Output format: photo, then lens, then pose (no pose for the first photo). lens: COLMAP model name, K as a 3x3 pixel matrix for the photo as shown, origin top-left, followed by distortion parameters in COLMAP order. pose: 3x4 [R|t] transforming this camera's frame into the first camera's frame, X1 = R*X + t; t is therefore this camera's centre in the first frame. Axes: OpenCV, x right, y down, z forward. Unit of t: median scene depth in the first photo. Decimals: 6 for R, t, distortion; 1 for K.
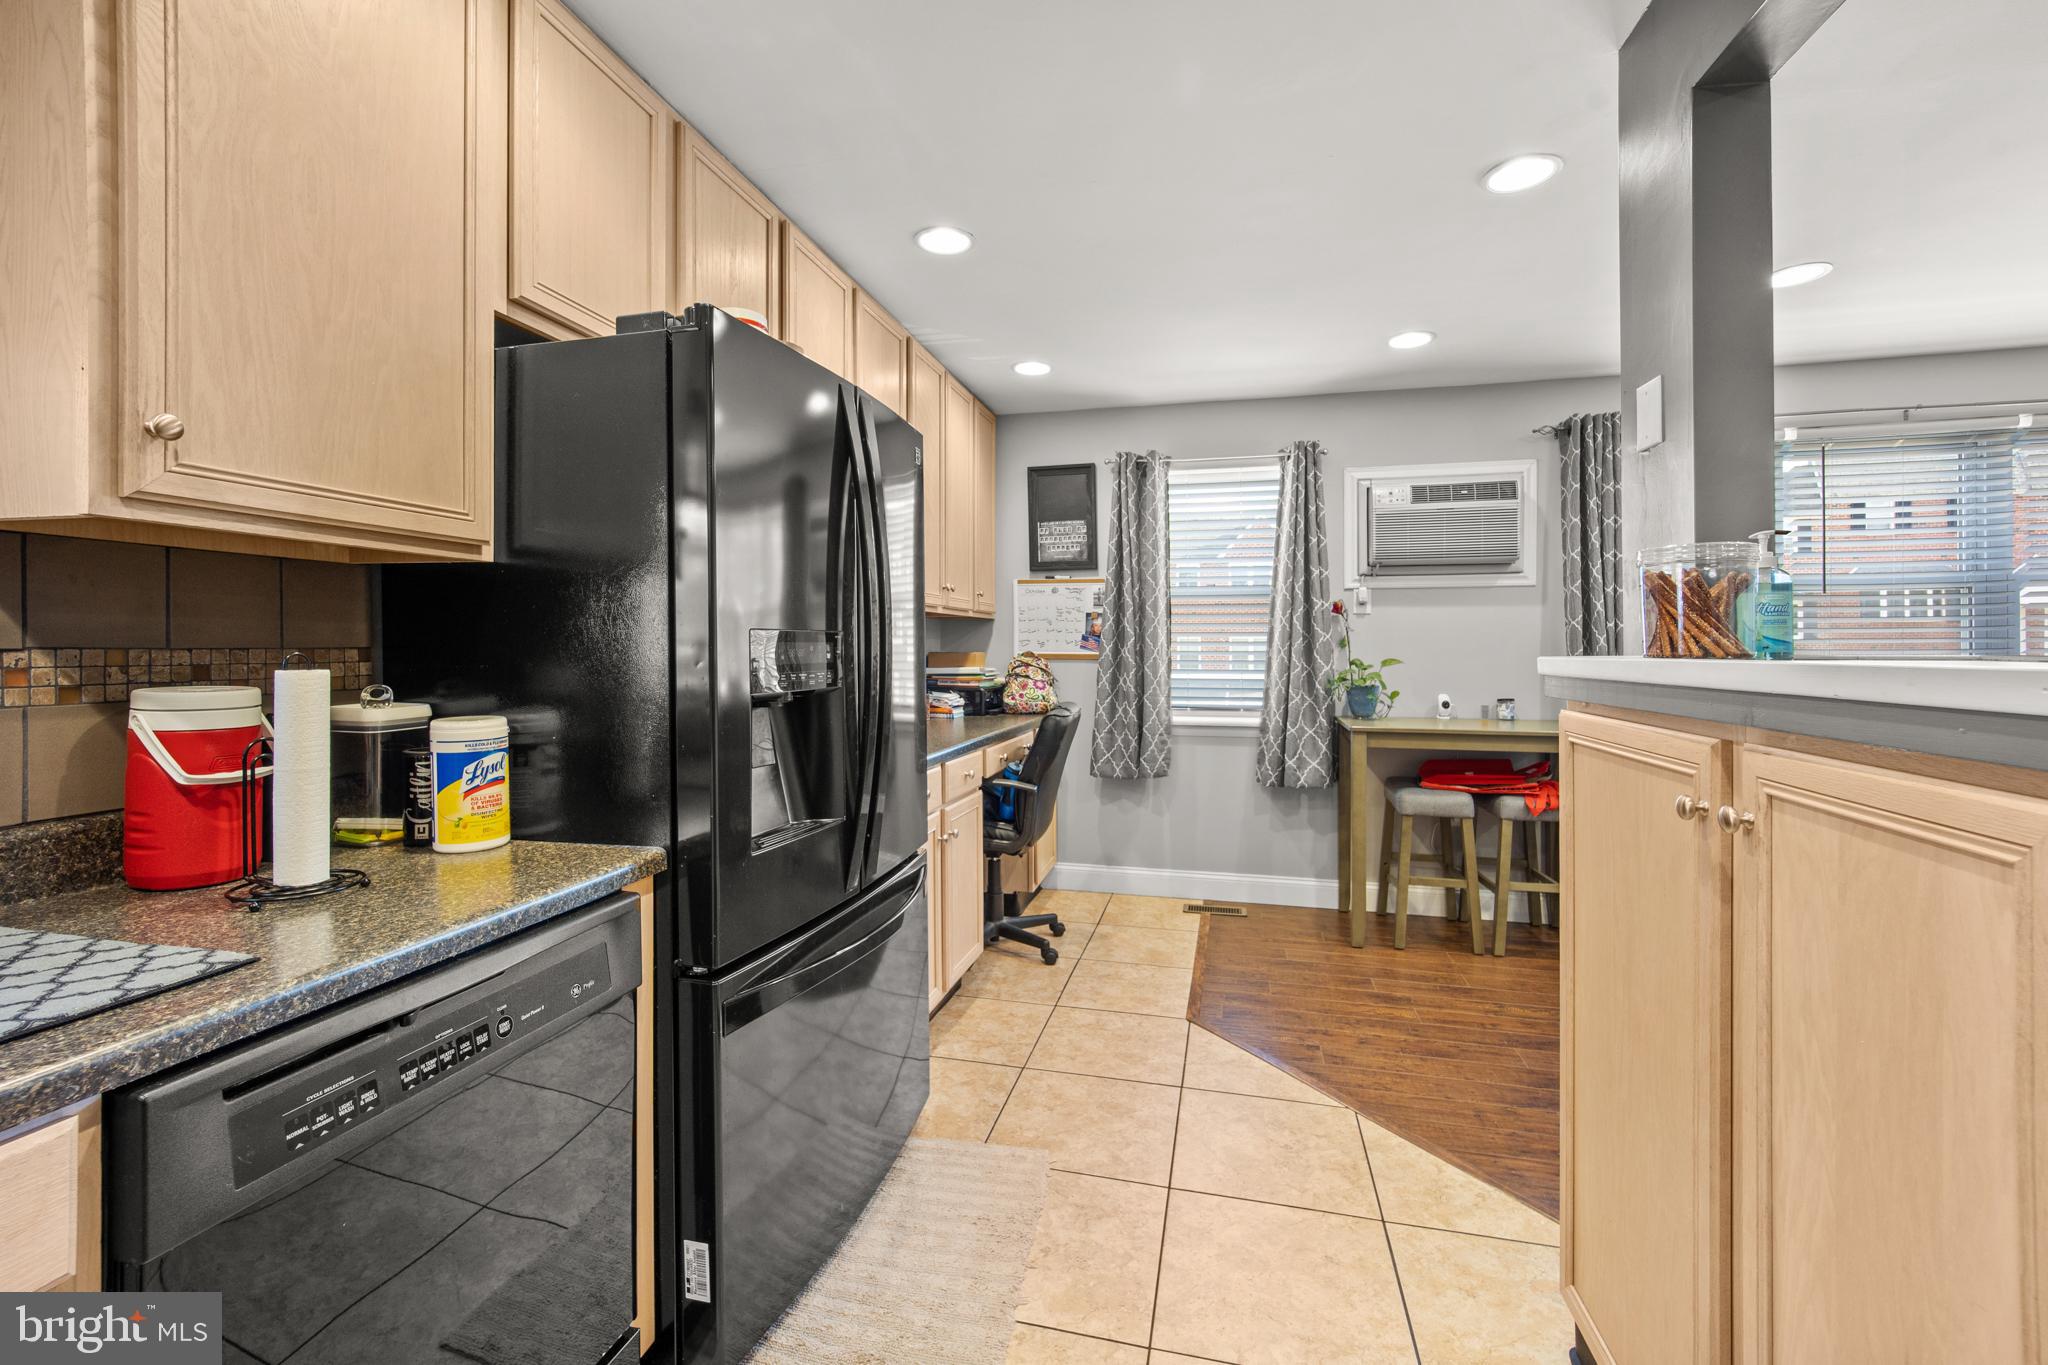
lens RADIAL K [[847.8, 0, 1023.0], [0, 847.8, 653.1], [0, 0, 1]] dist [-0.011387, 0.000292]
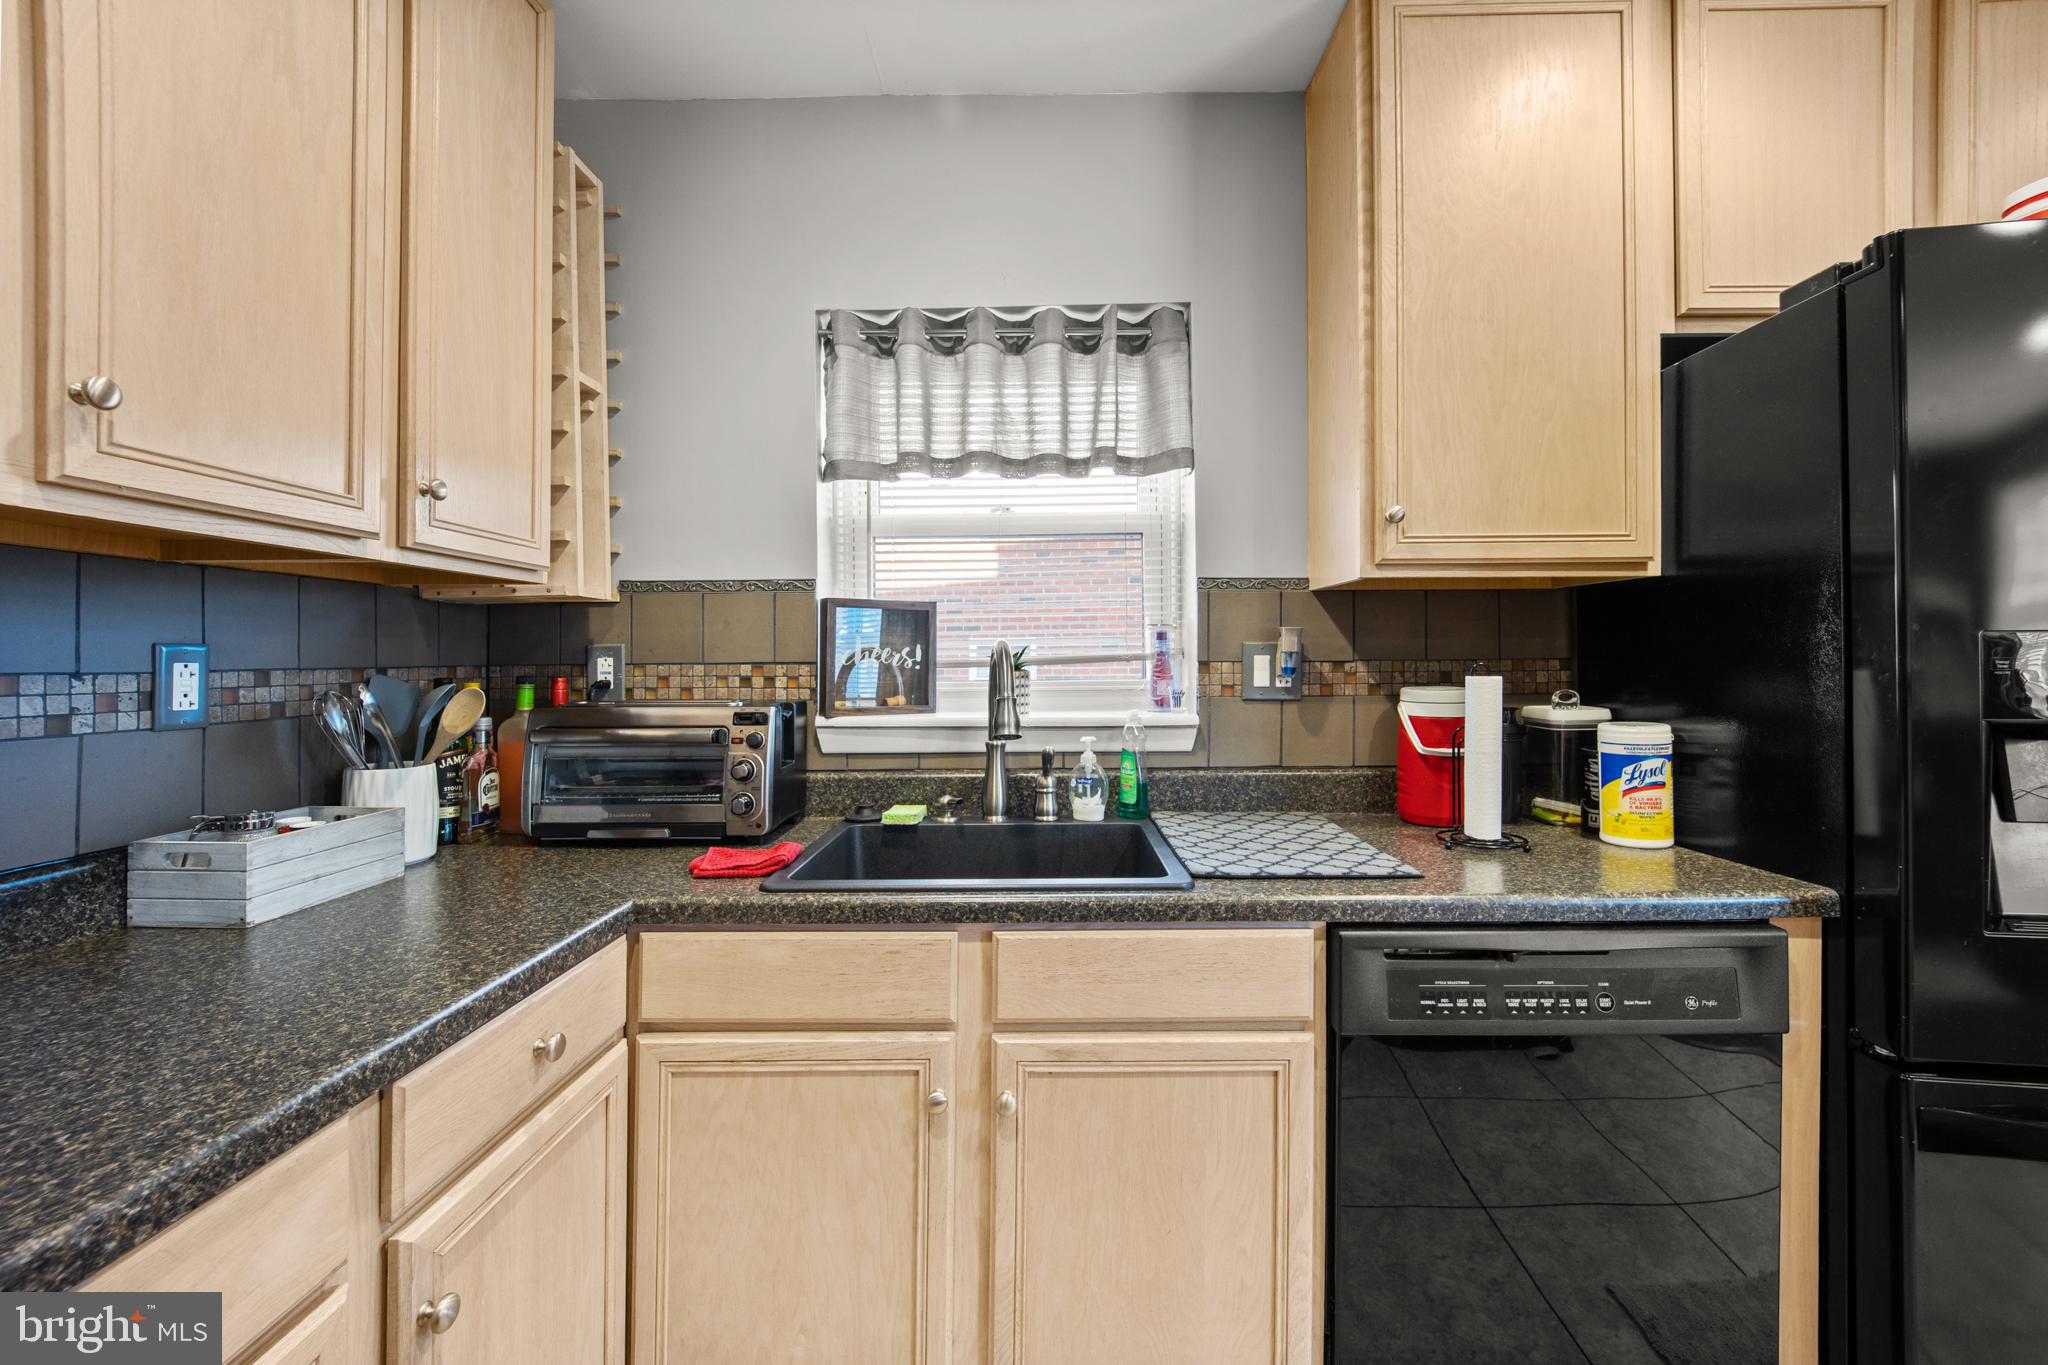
lens RADIAL K [[829.0, 0, 1051.5], [0, 829.0, 662.3], [0, 0, 1]] dist [0.000546, 0.000067]
pose [[0.231311, 0.000532, -0.972880, 0.201908], [0.001702, 0.999998, 0.000951, -0.003481], [0.972878, -0.001876, 0.231310, 0.031452]]
